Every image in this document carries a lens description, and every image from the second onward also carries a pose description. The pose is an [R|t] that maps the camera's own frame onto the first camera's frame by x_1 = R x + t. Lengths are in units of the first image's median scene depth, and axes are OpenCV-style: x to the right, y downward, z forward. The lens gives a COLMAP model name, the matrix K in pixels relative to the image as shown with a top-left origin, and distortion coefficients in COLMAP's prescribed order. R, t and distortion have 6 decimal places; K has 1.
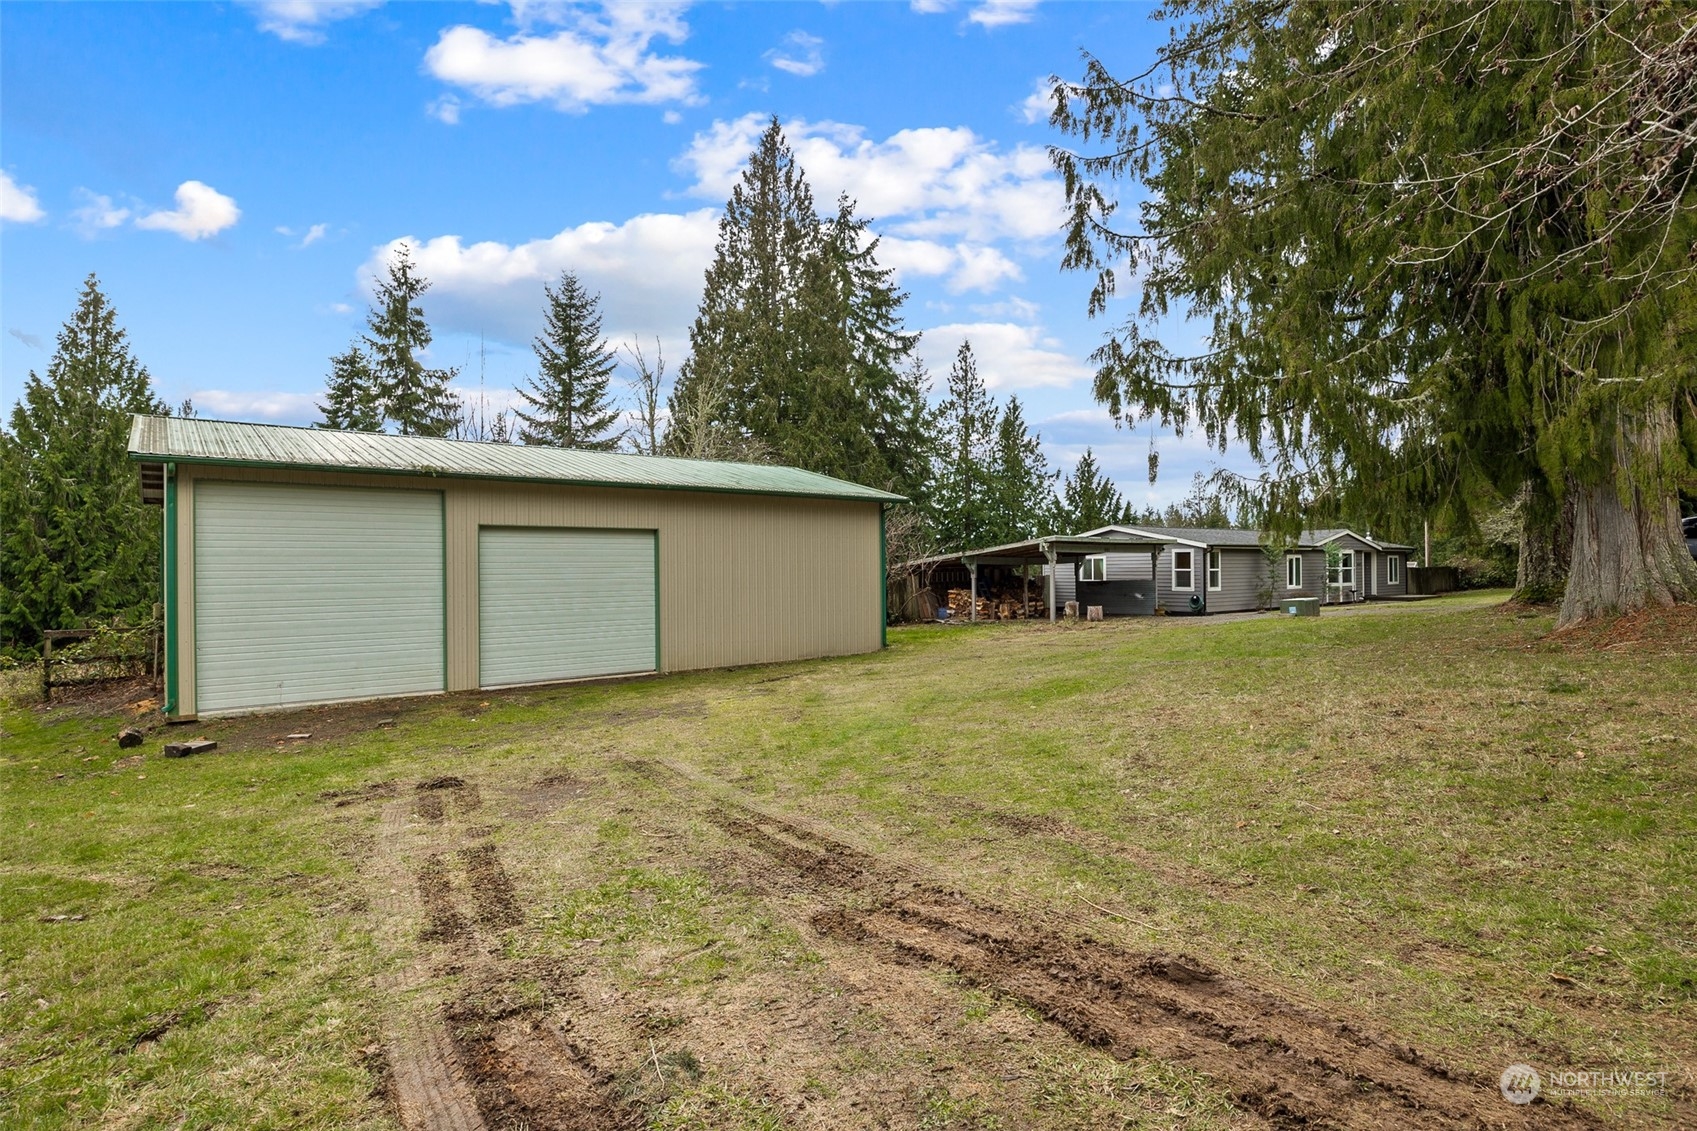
lens RADIAL K [[866.4, 0, 811.8], [0, 866.4, 573.9], [0, 0, 1]] dist [-0.004779, -0.001547]
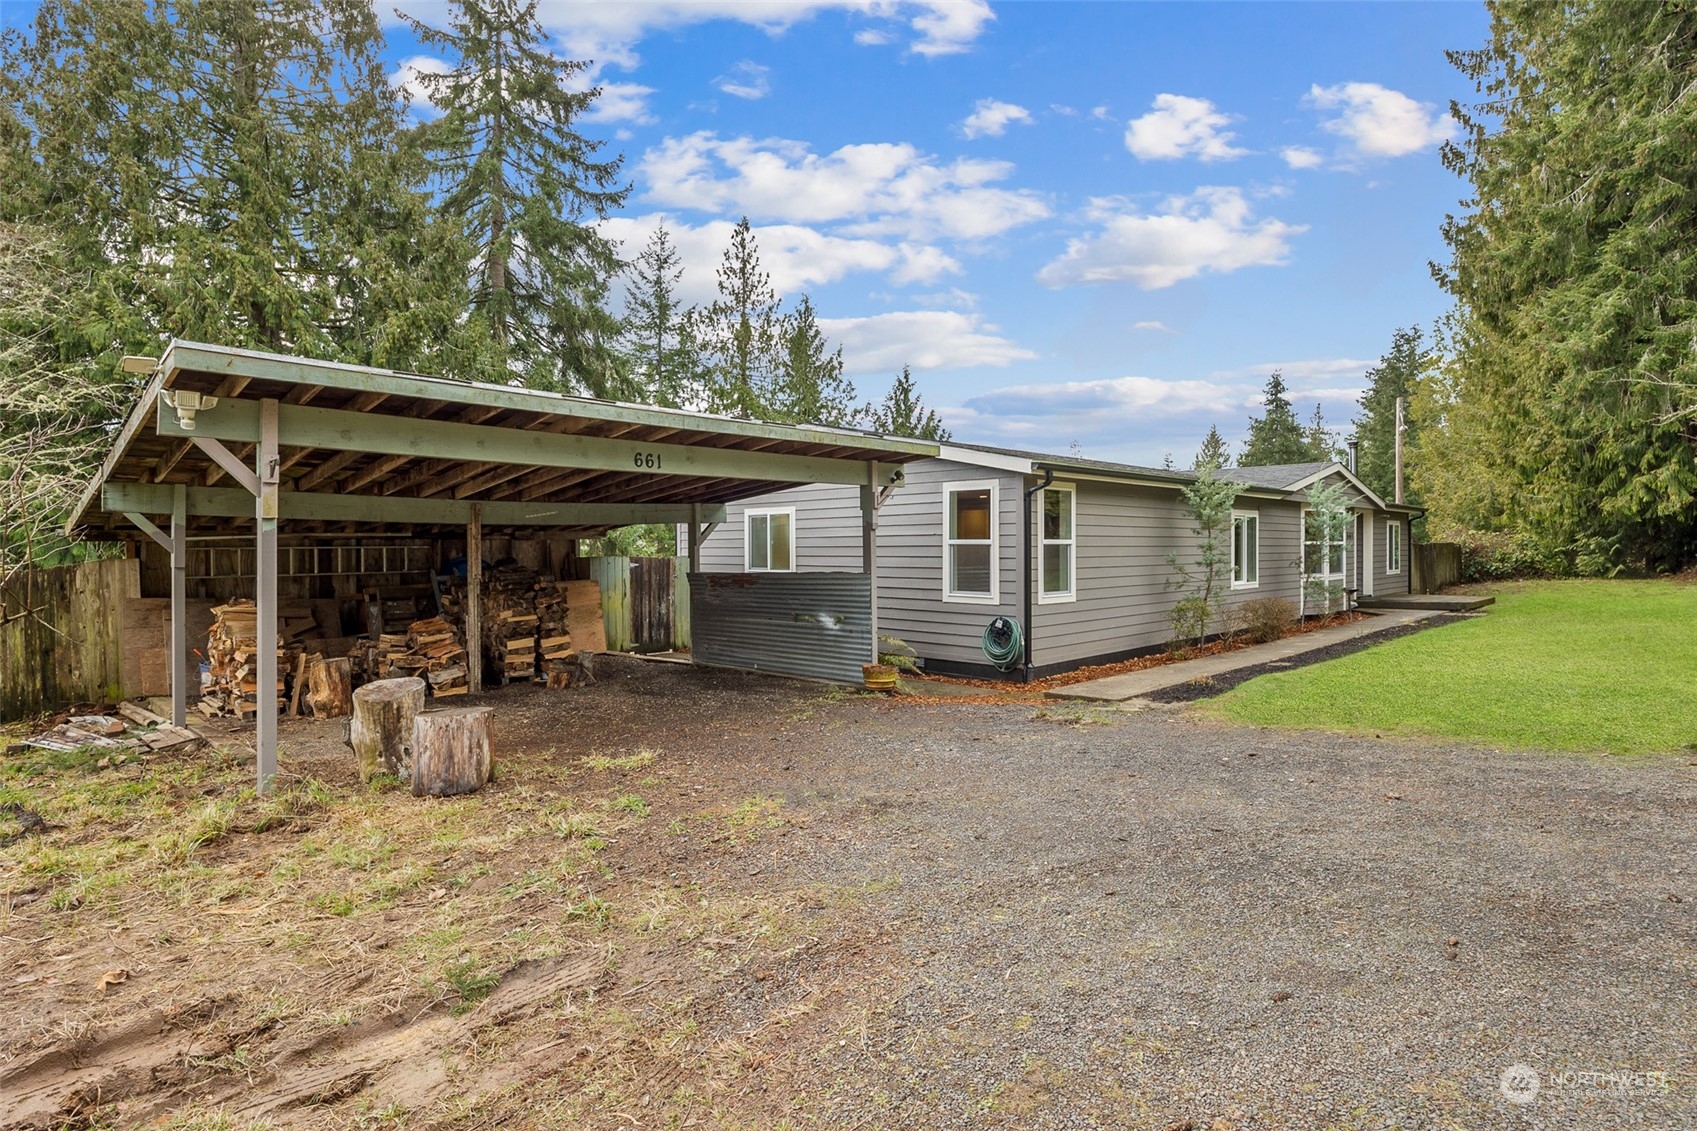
lens RADIAL K [[866.4, 0, 830.0], [0, 866.4, 550.8], [0, 0, 1]] dist [-0.004779, -0.001547]
pose [[0.990665, 0.001292, 0.136312, 0.267395], [-0.000404, 0.999978, -0.006546, 0.000952], [-0.136318, 0.006430, 0.990644, 0.545901]]
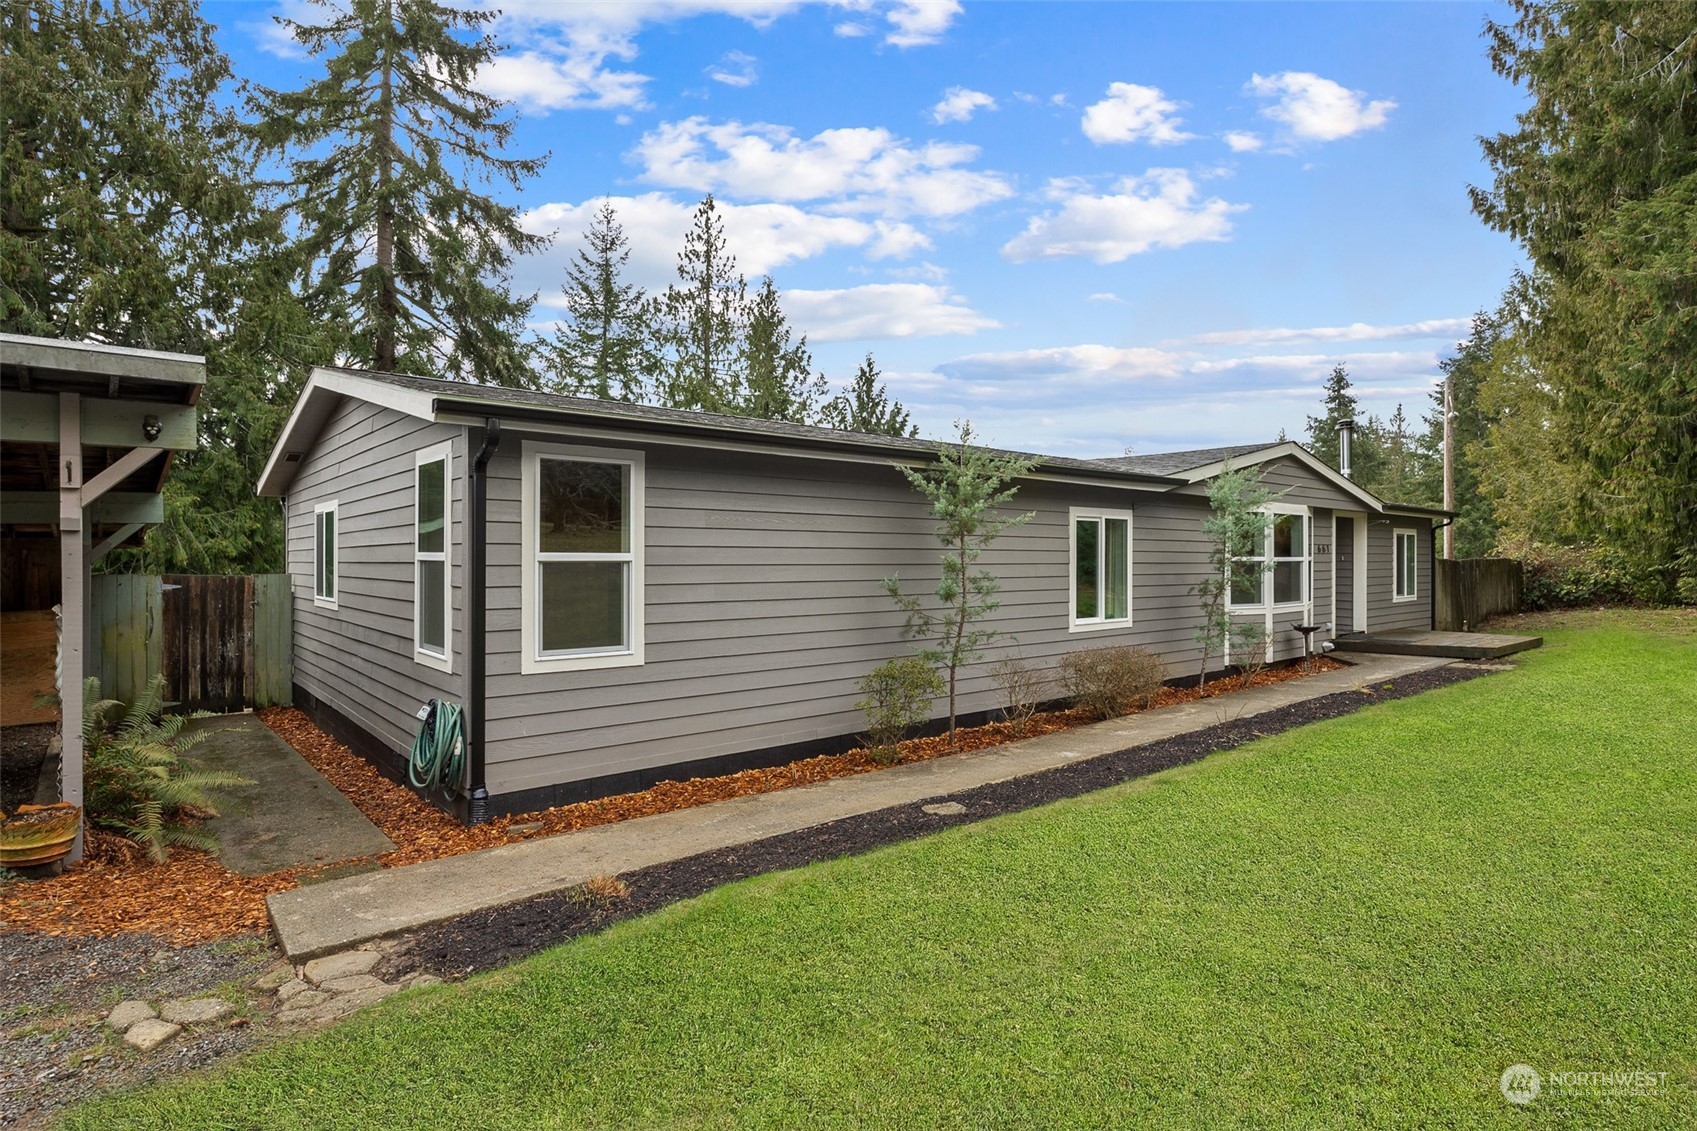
lens RADIAL K [[866.4, 0, 840.3], [0, 866.4, 555.8], [0, 0, 1]] dist [-0.004779, -0.001547]
pose [[0.998127, 0.007157, 0.060760, 0.414879], [-0.006357, 0.999891, -0.013337, -0.002293], [-0.060849, 0.012926, 0.998063, 0.659122]]
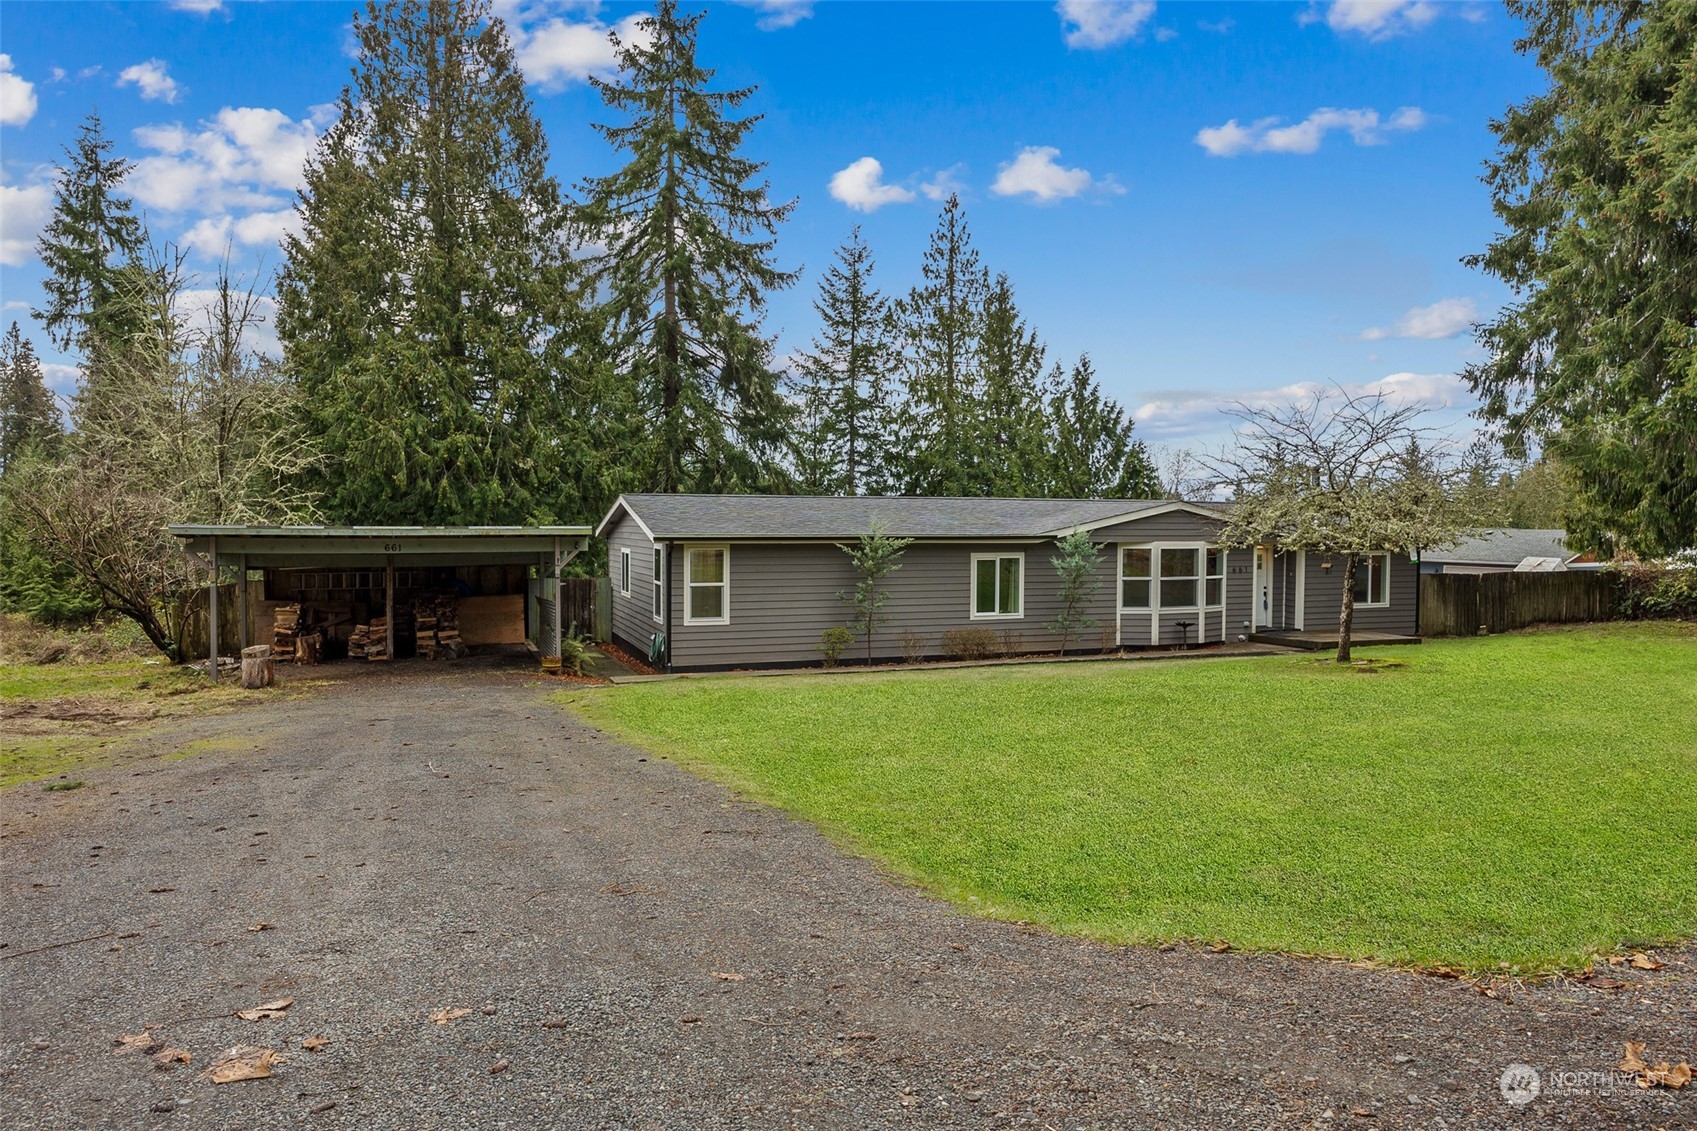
lens RADIAL K [[1108.9, 0, 839.4], [0, 1108.9, 557.3], [0, 0, 1]] dist [-0.003512, 0.002244]
pose [[0.957142, 0.019991, -0.288930, 0.597684], [-0.013001, 0.999575, 0.026091, -0.032112], [0.289329, -0.021216, 0.956995, 0.315609]]
